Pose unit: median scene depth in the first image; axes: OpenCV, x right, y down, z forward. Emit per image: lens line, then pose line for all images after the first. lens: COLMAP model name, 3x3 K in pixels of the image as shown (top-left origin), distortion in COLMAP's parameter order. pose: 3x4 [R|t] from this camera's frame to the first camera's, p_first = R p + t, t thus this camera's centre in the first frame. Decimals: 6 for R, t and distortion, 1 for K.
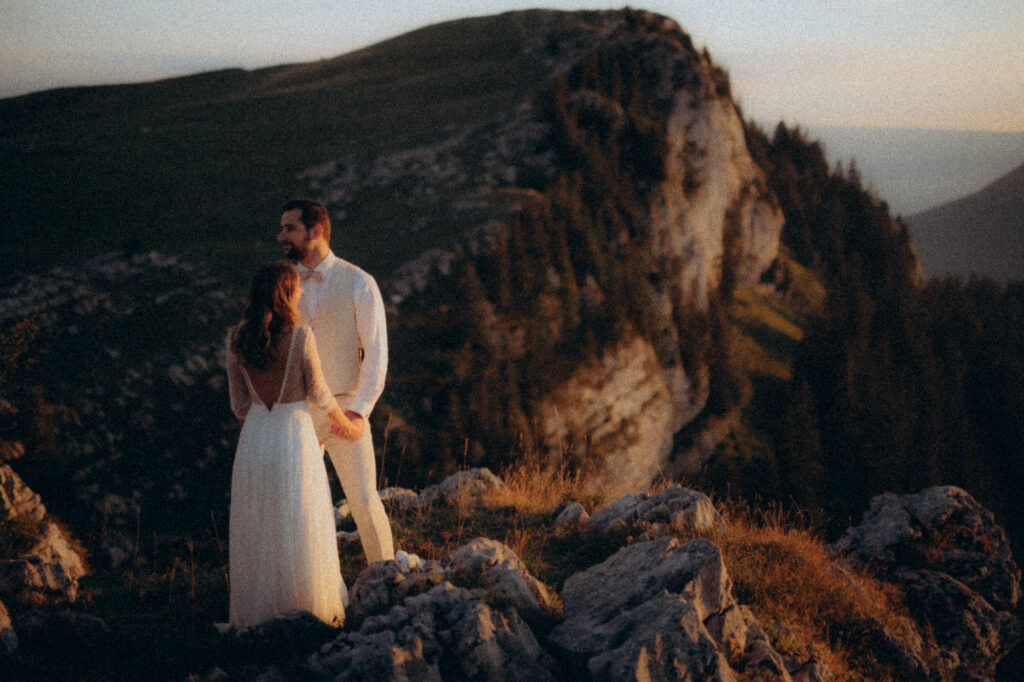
lens RADIAL K [[1352.6, 0, 512.0], [0, 1352.6, 341.0], [0, 0, 1]] dist [-0.013030, -0.025731]
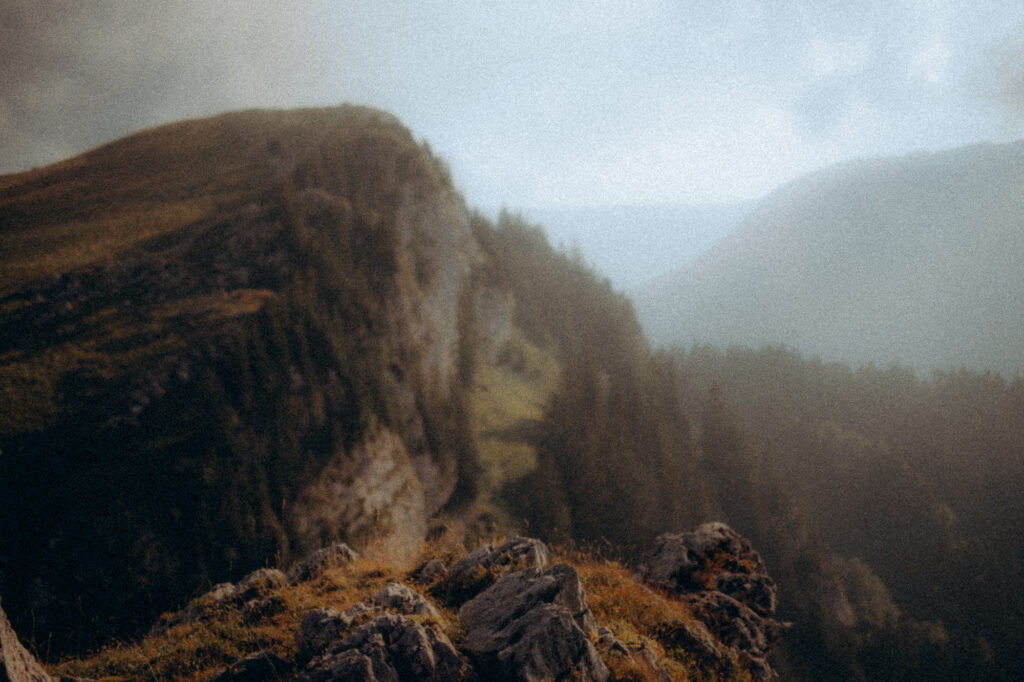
lens RADIAL K [[1352.6, 0, 512.0], [0, 1352.6, 341.0], [0, 0, 1]] dist [-0.013030, -0.025731]
pose [[0.978474, -0.070081, 0.194109, -0.088022], [0.082955, 0.994805, -0.058999, -0.000704], [-0.188966, 0.073831, 0.979204, -0.195118]]
